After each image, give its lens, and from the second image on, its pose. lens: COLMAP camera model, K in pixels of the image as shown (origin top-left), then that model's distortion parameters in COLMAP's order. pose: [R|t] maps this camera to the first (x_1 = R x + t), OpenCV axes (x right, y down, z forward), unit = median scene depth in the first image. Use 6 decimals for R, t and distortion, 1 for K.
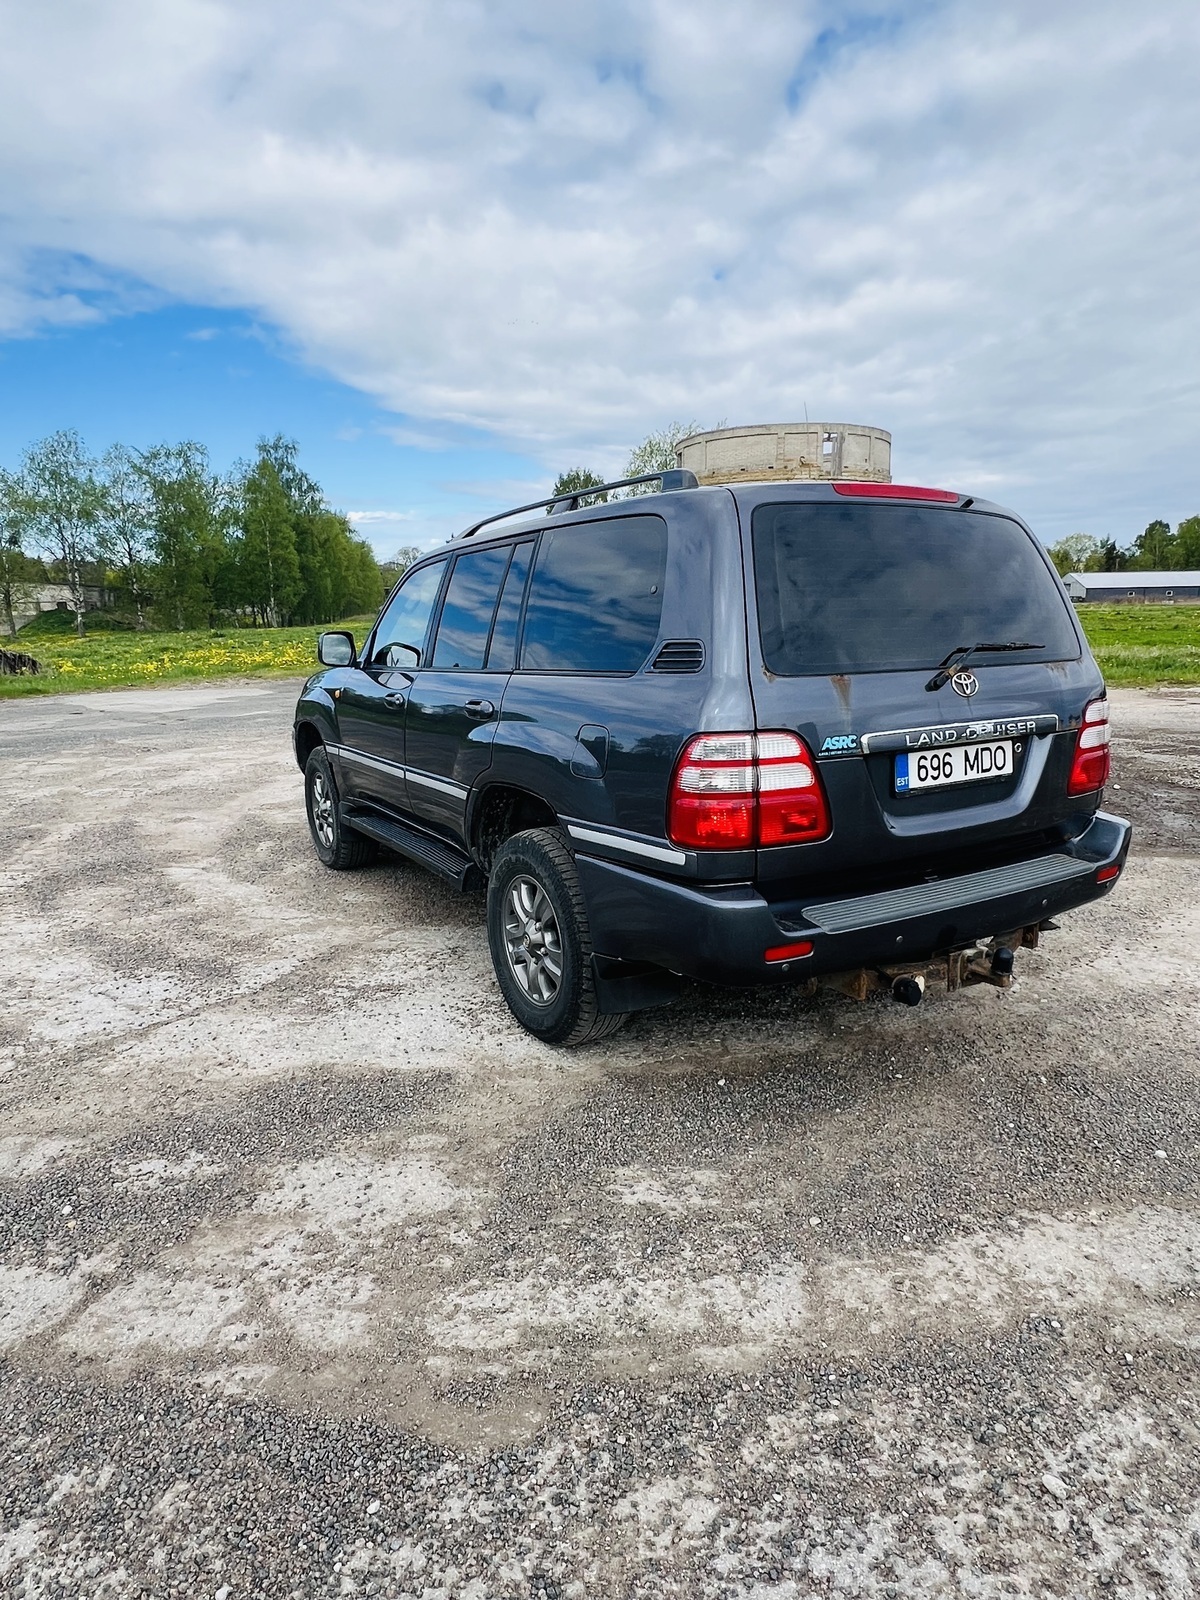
lens RADIAL K [[947.4, 0, 600.0], [0, 947.4, 800.0], [0, 0, 1]] dist [-0.002501, -0.000979]
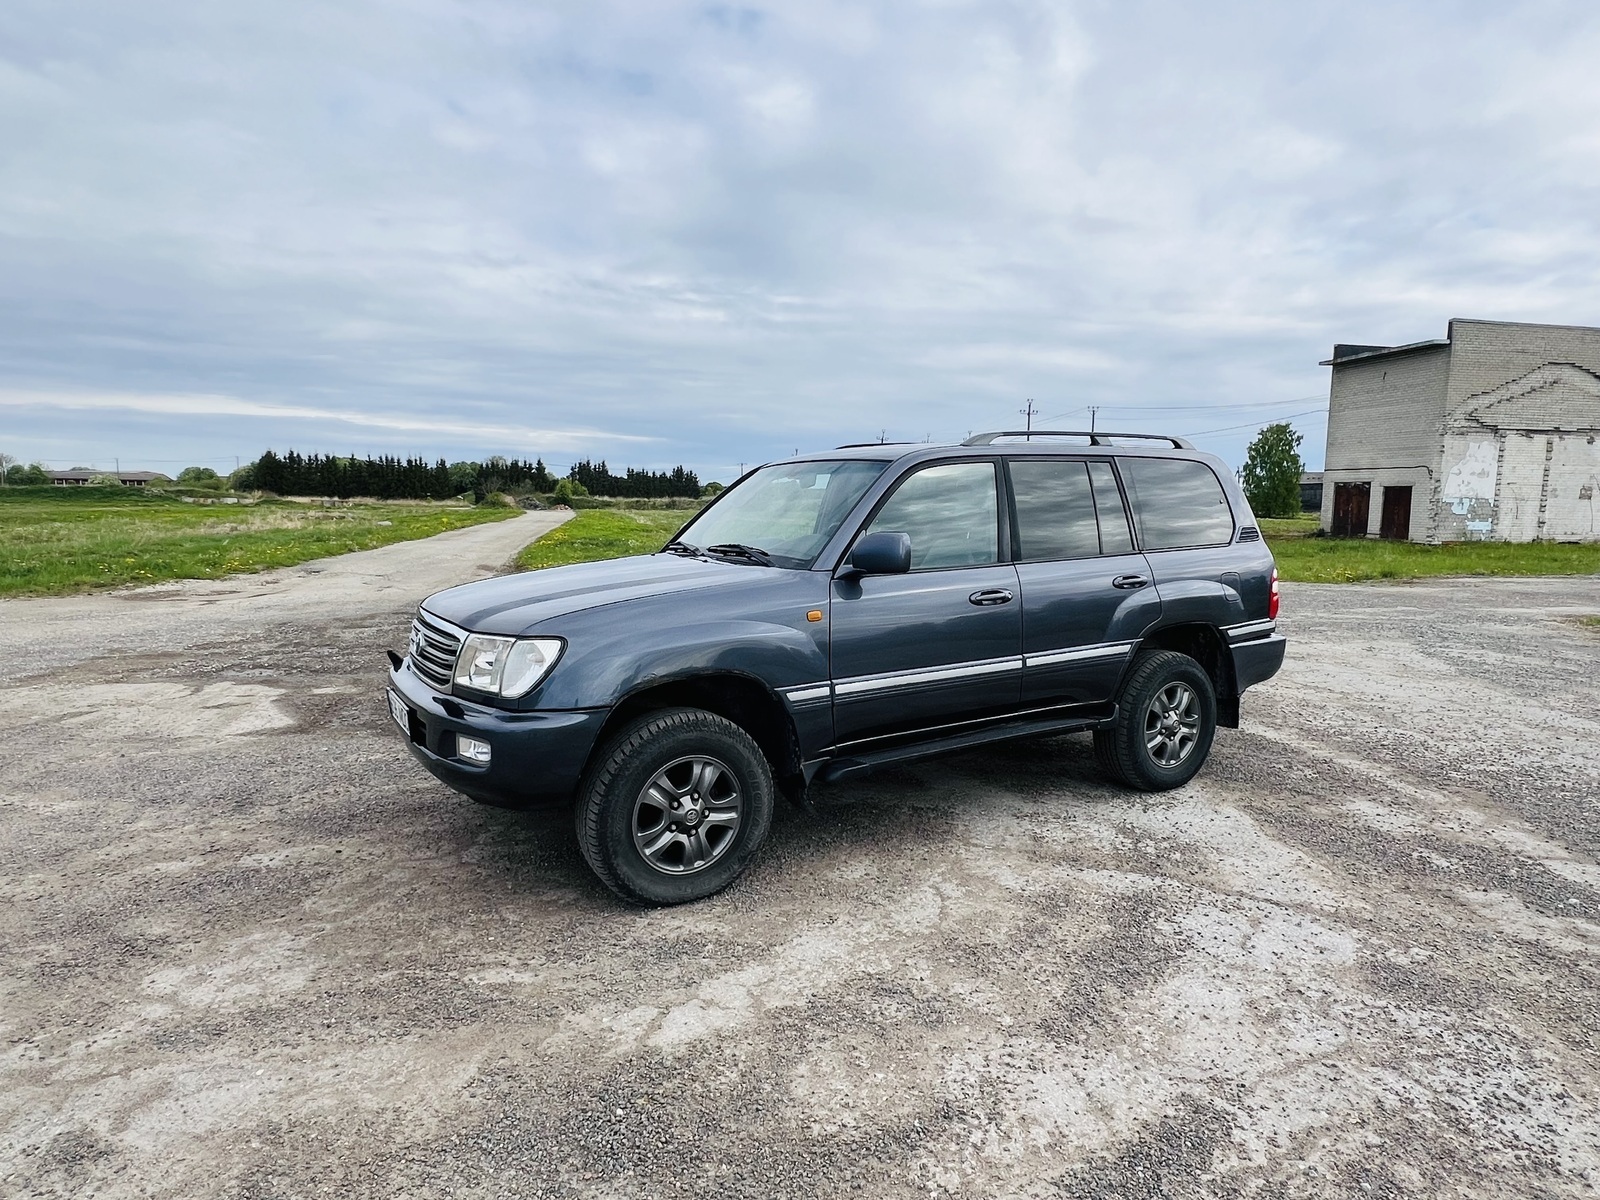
lens RADIAL K [[947.4, 0, 800.0], [0, 947.4, 600.0], [0, 0, 1]] dist [-0.002501, -0.000979]
pose [[-0.009884, -0.086313, 0.996219, -1.938572], [0.188381, 0.978268, 0.086627, -0.362275], [-0.982046, 0.188525, 0.006590, 1.911082]]
